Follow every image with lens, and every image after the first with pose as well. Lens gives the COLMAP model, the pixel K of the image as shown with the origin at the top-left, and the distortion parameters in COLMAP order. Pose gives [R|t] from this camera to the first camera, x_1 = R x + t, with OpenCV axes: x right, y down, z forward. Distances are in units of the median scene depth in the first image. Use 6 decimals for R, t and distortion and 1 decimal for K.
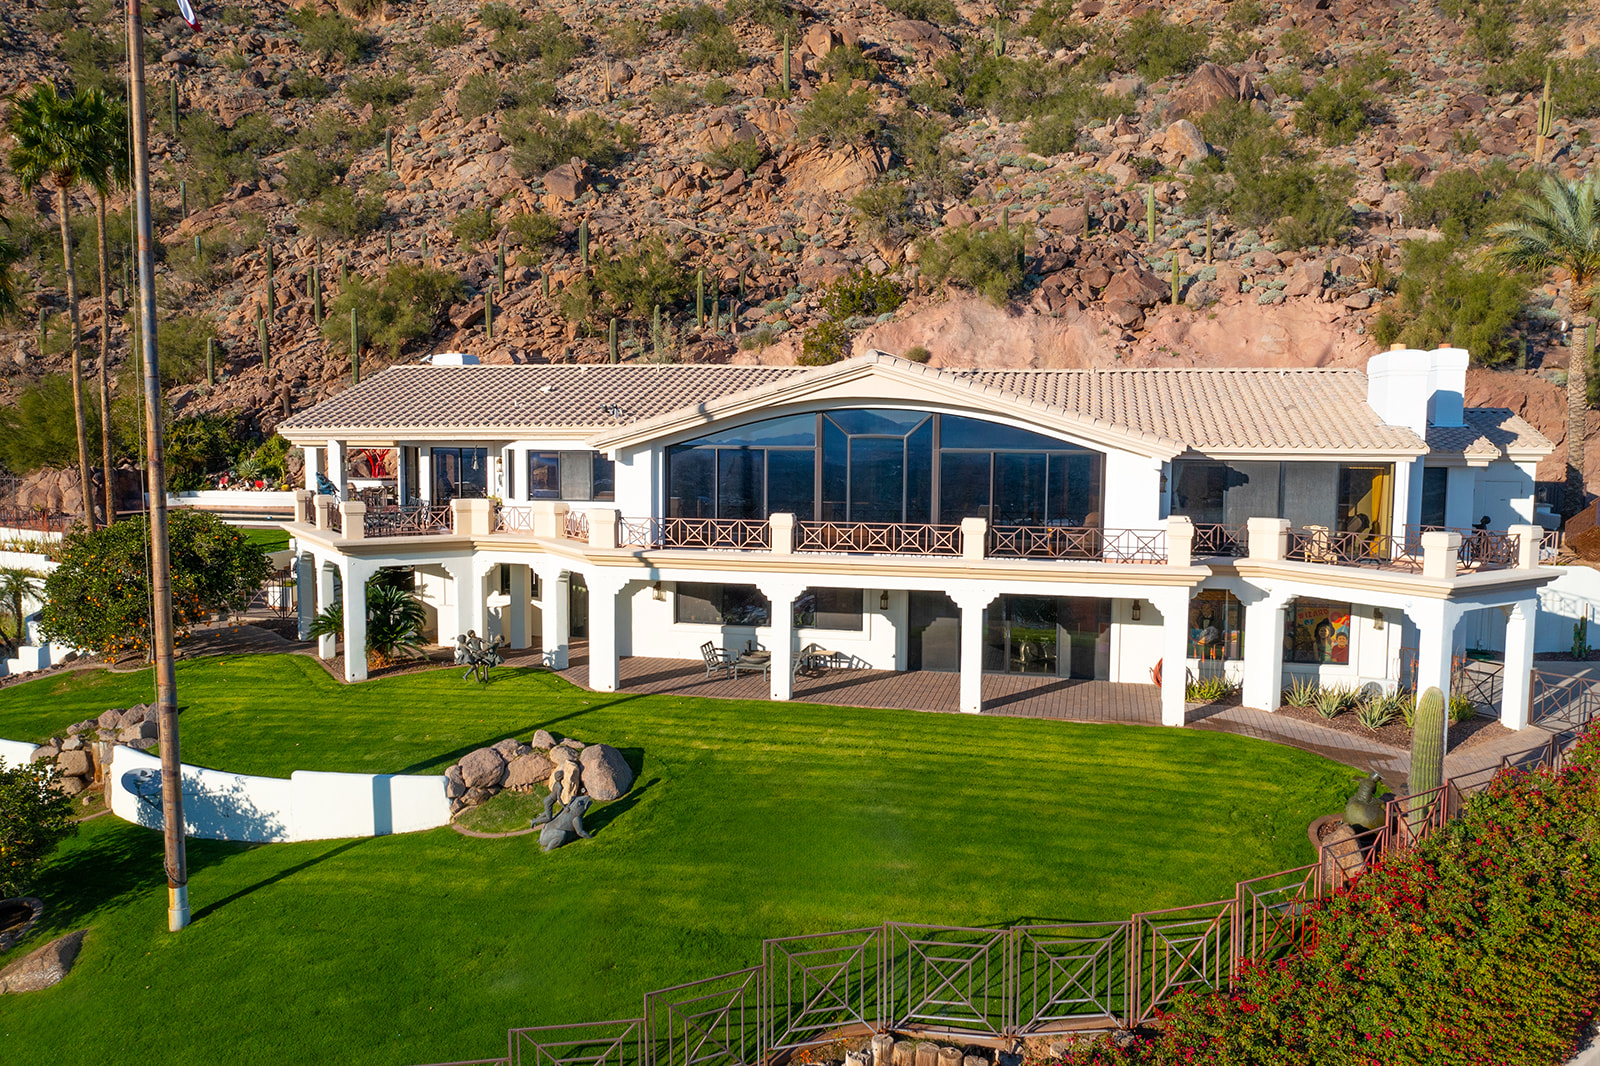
lens RADIAL K [[1246.3, 0, 800.9], [0, 1246.3, 529.8], [0, 0, 1]] dist [-0.017317, 0.010089]
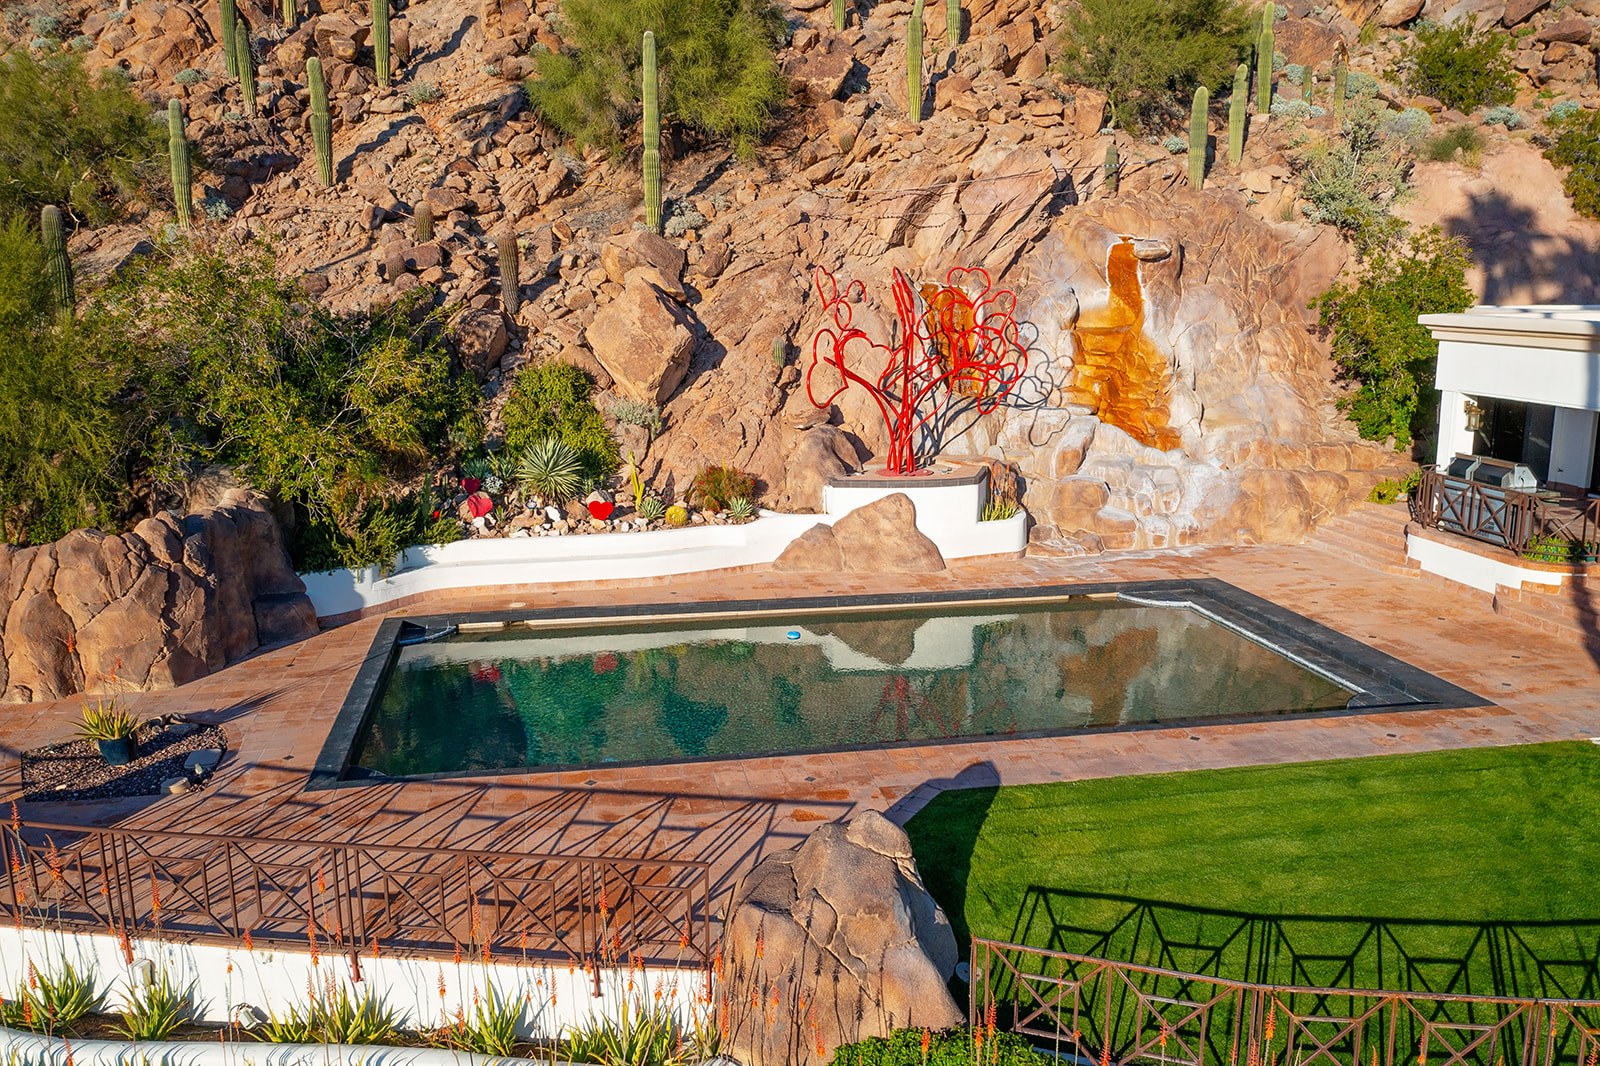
lens RADIAL K [[1246.3, 0, 795.4], [0, 1246.3, 538.0], [0, 0, 1]] dist [-0.017317, 0.010089]
pose [[0.925085, -0.088155, 0.369387, -0.445150], [0.043077, 0.990765, 0.128569, -0.062269], [-0.377309, -0.103026, 0.920339, 0.561461]]
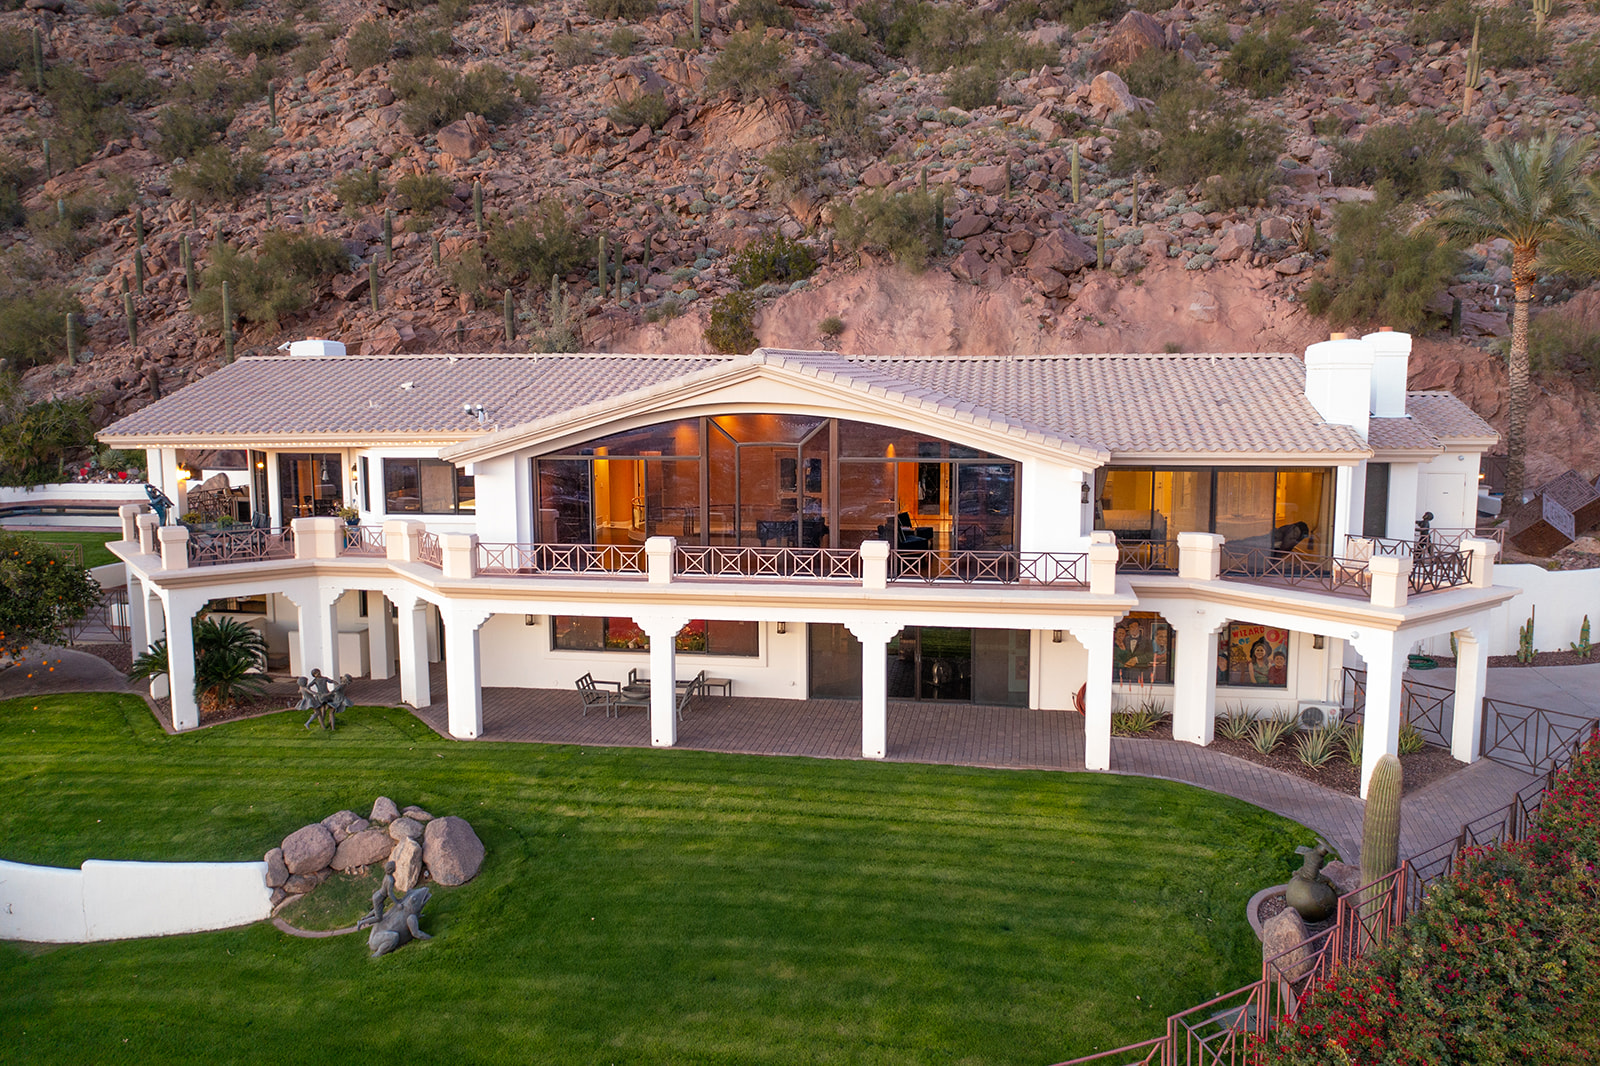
lens RADIAL K [[1246.3, 0, 800.9], [0, 1246.3, 528.0], [0, 0, 1]] dist [-0.017317, 0.010089]
pose [[0.998495, -0.019307, 0.051333, 0.016162], [0.017346, 0.999113, 0.038367, -0.021099], [-0.052028, -0.037419, 0.997944, 0.045757]]
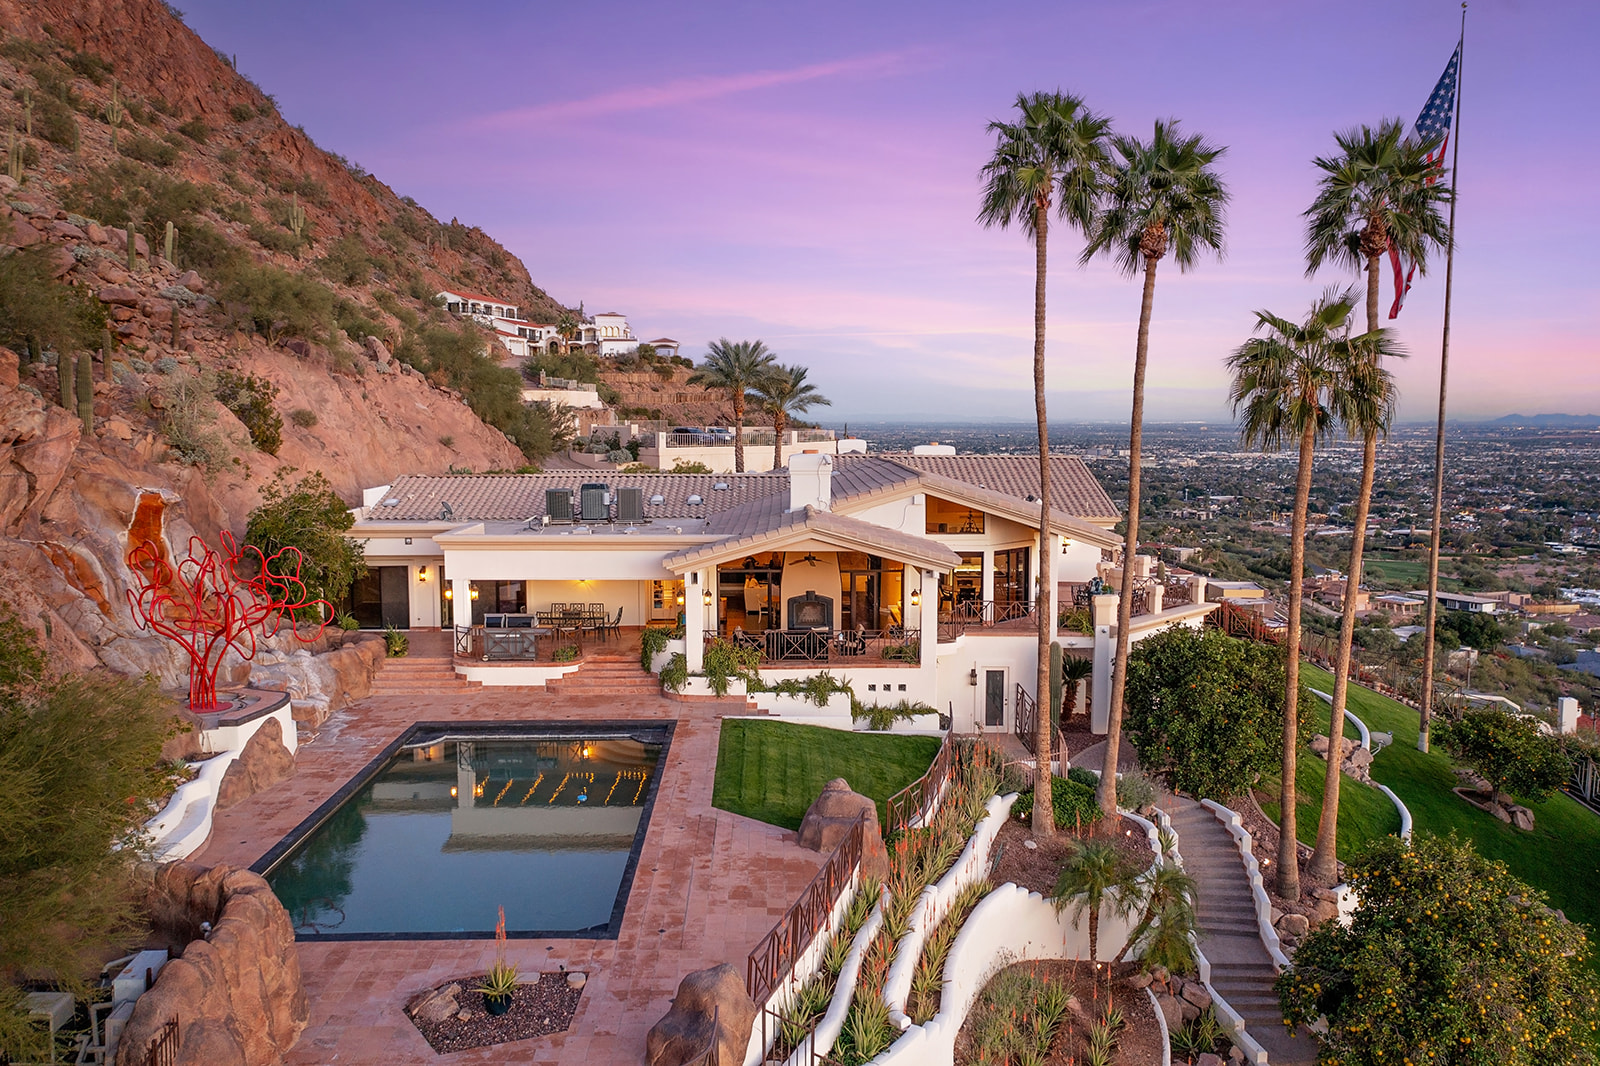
lens RADIAL K [[1246.3, 0, 799.5], [0, 1246.3, 530.7], [0, 0, 1]] dist [-0.017317, 0.010089]
pose [[-0.231964, -0.097025, 0.967873, -0.705990], [0.082178, 0.989501, 0.118888, -0.121014], [-0.969247, 0.107116, -0.221556, 0.760937]]
